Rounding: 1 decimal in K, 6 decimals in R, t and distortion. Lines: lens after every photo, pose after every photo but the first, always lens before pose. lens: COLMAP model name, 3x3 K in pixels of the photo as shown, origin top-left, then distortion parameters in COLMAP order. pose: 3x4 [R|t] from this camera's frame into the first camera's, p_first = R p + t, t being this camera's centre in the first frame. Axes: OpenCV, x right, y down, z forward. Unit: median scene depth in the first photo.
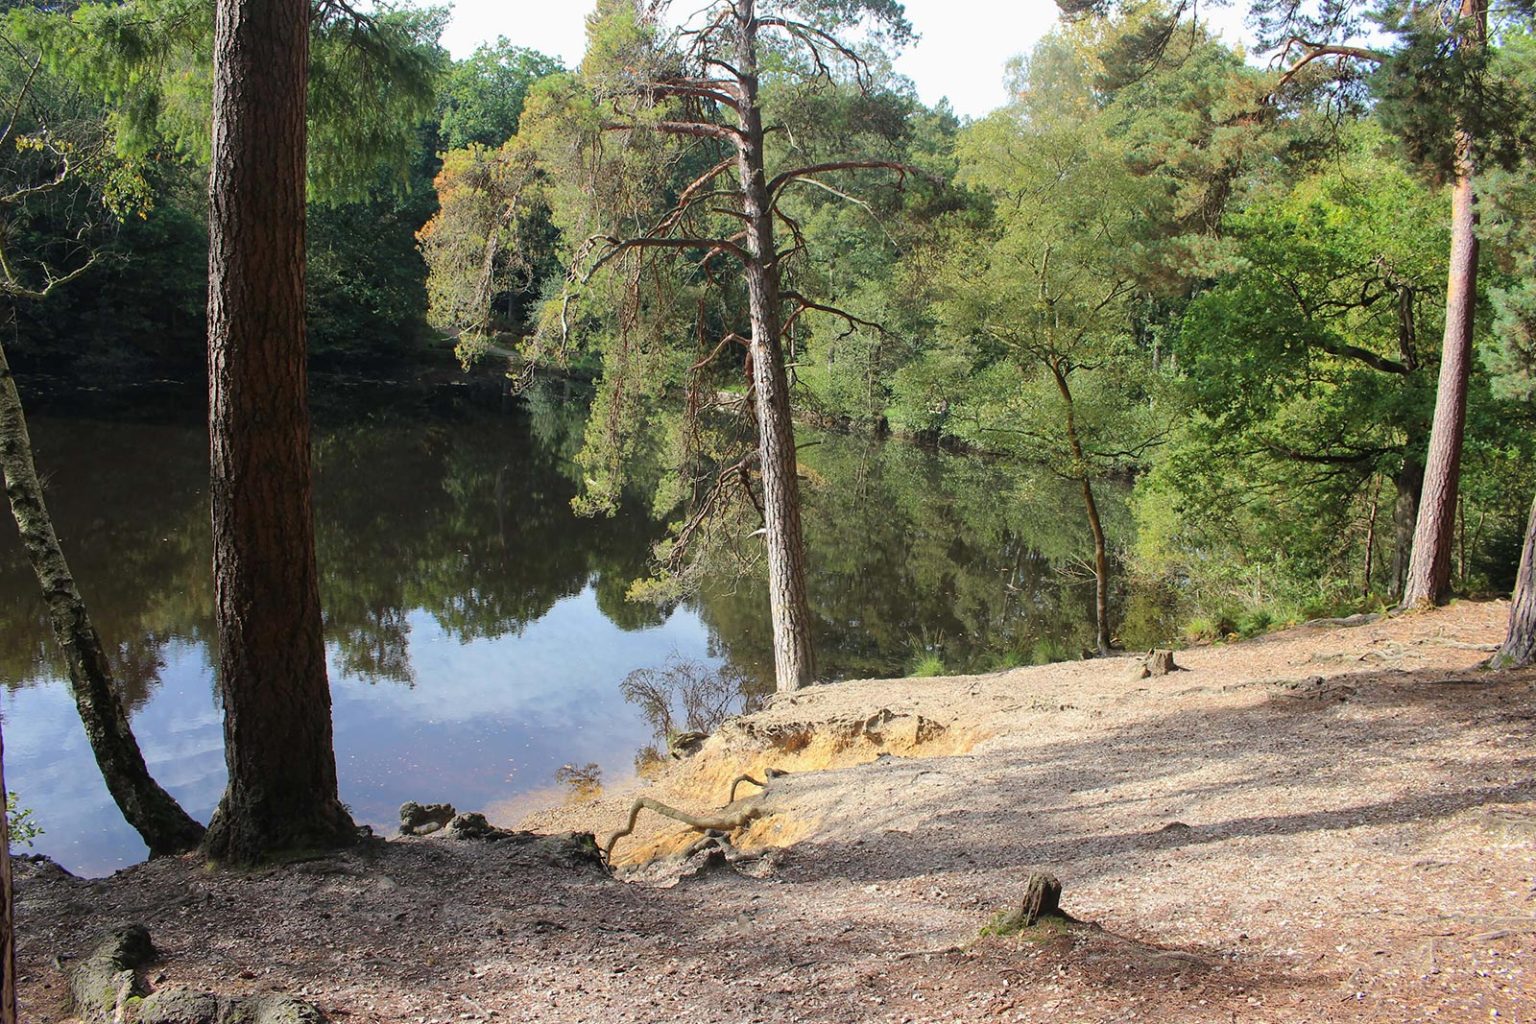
lens RADIAL K [[1296.5, 0, 768.0], [0, 1296.5, 512.0], [0, 0, 1]] dist [-0.175344, 0.133736]
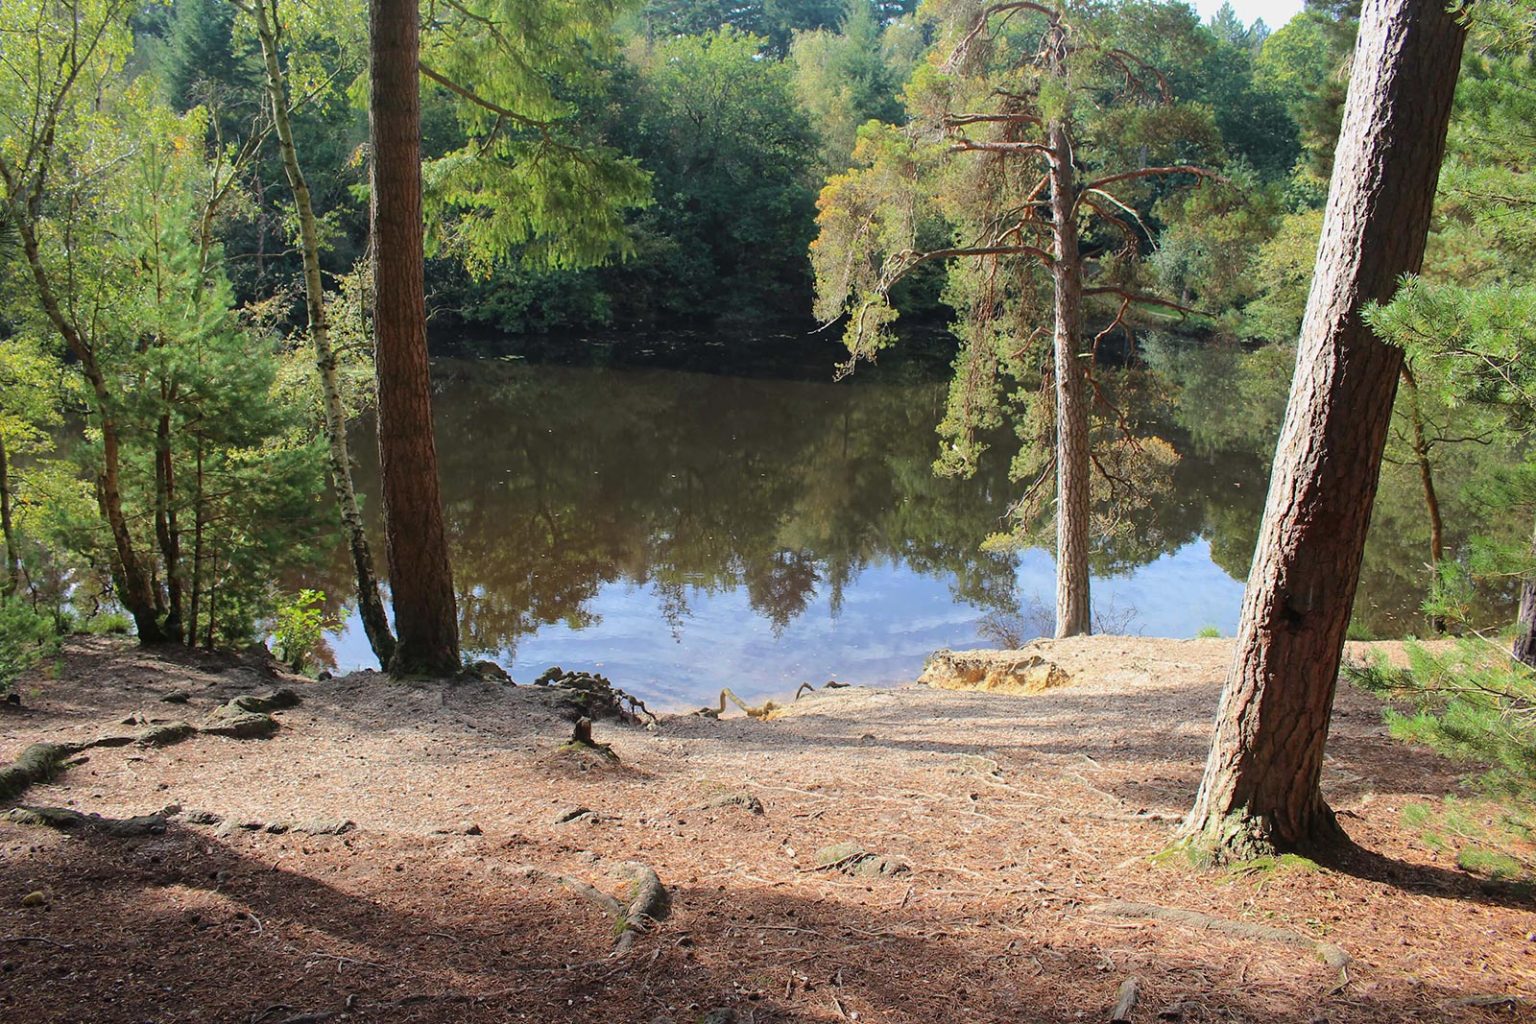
lens RADIAL K [[1272.5, 0, 767.3], [0, 1272.5, 498.2], [0, 0, 1]] dist [-0.158847, 0.133540]
pose [[0.863235, 0.055385, -0.501754, 0.334725], [-0.036479, 0.998208, 0.047424, -0.029484], [0.503482, -0.022635, 0.863709, -0.099189]]
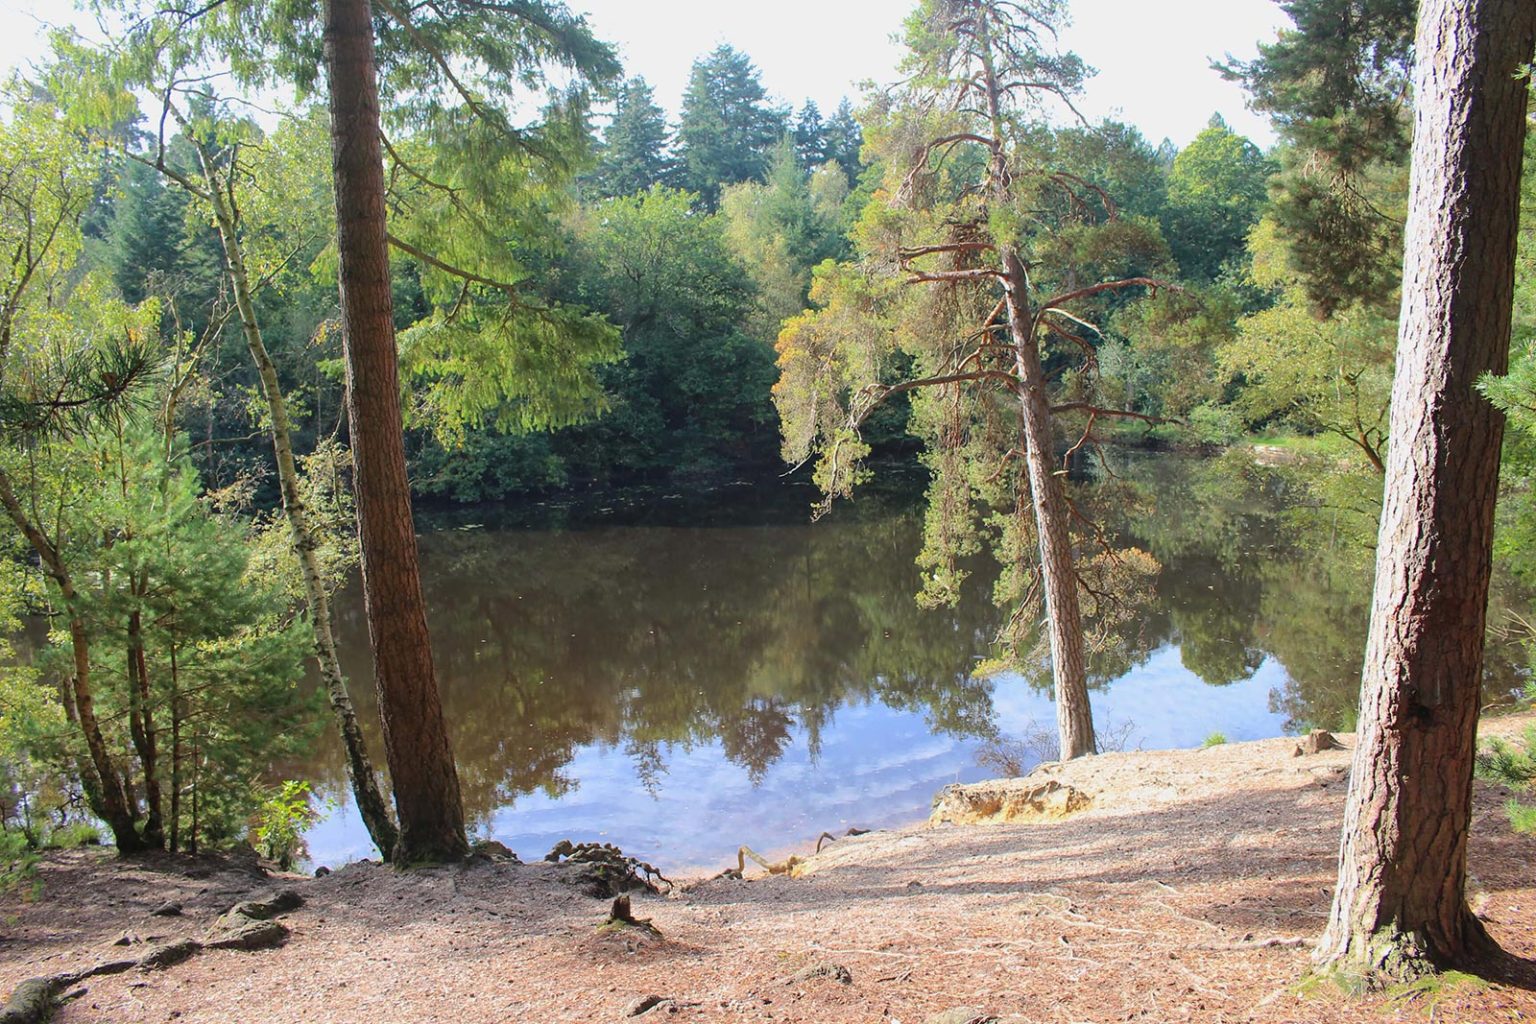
lens RADIAL K [[1272.5, 0, 767.3], [0, 1272.5, 498.2], [0, 0, 1]] dist [-0.158847, 0.133540]
pose [[0.879183, -0.077497, -0.470141, 0.307350], [0.051757, 0.996379, -0.067453, -0.029051], [0.473666, 0.034970, 0.880010, -0.096111]]
